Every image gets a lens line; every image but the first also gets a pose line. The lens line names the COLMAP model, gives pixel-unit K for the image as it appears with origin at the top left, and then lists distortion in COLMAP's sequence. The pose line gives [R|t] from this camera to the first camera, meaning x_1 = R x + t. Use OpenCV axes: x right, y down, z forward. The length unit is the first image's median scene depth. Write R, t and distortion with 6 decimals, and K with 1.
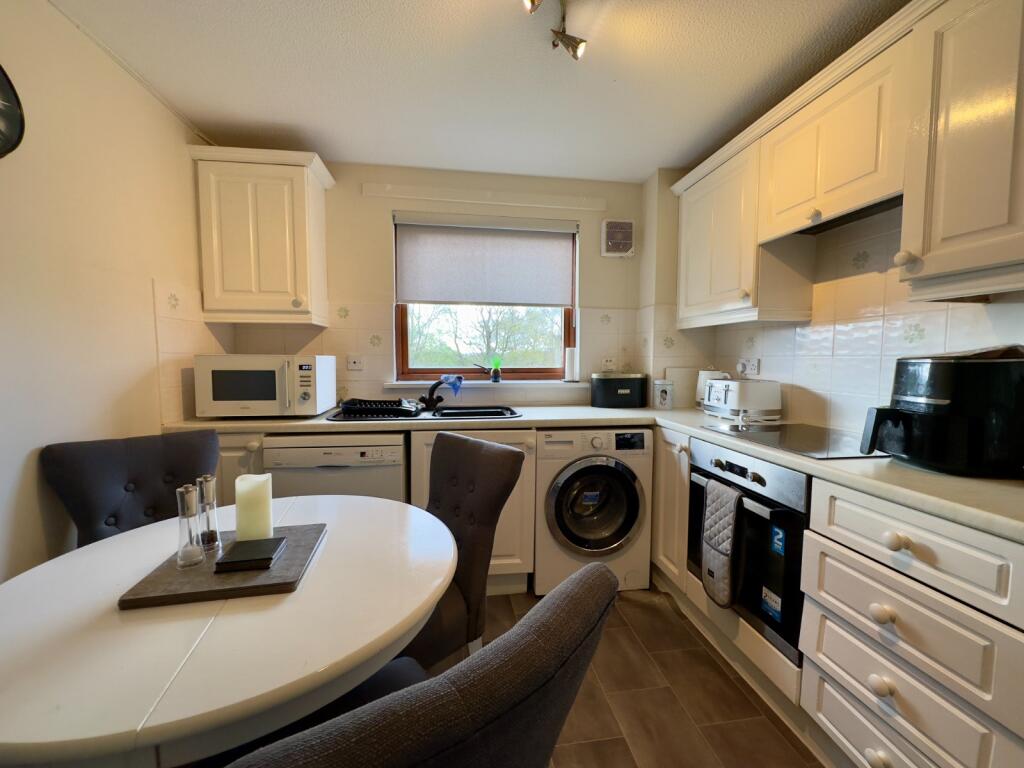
lens RADIAL K [[407.9, 0, 512.0], [0, 407.9, 384.0], [0, 0, 1]] dist [-0.001402, -0.000112]
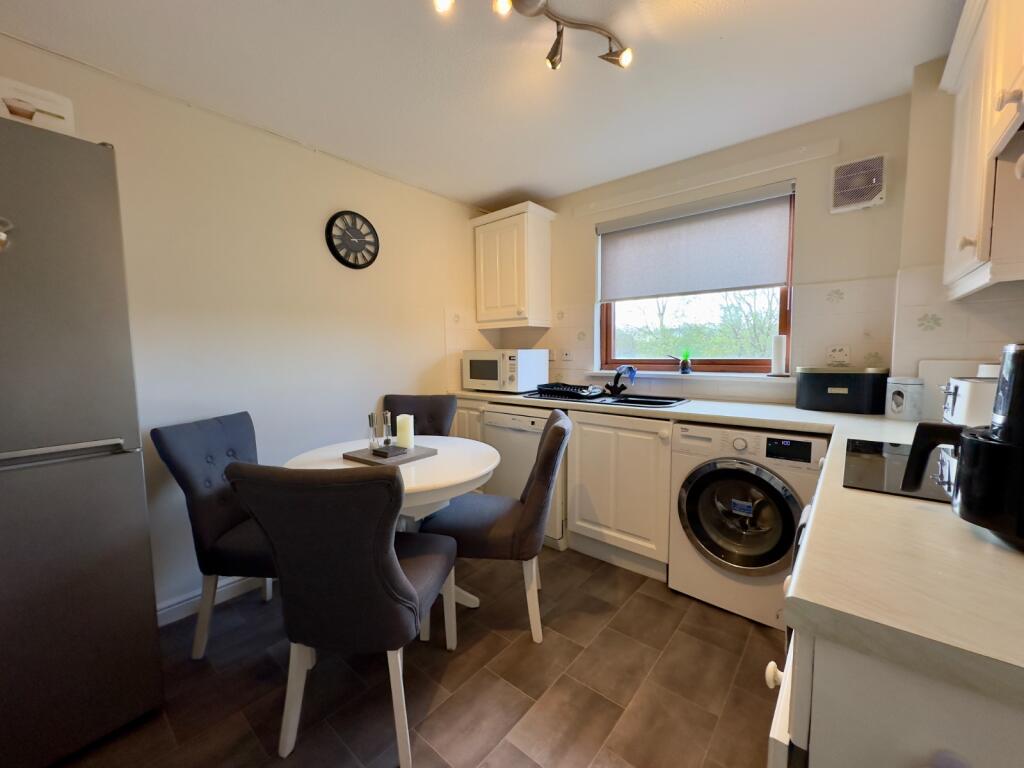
lens RADIAL K [[407.9, 0, 512.0], [0, 407.9, 384.0], [0, 0, 1]] dist [-0.001402, -0.000112]
pose [[0.663038, 0.048556, -0.747009, 0.472286], [-0.032486, 0.998820, 0.036090, -0.001866], [0.747880, 0.000338, 0.663834, 0.045666]]
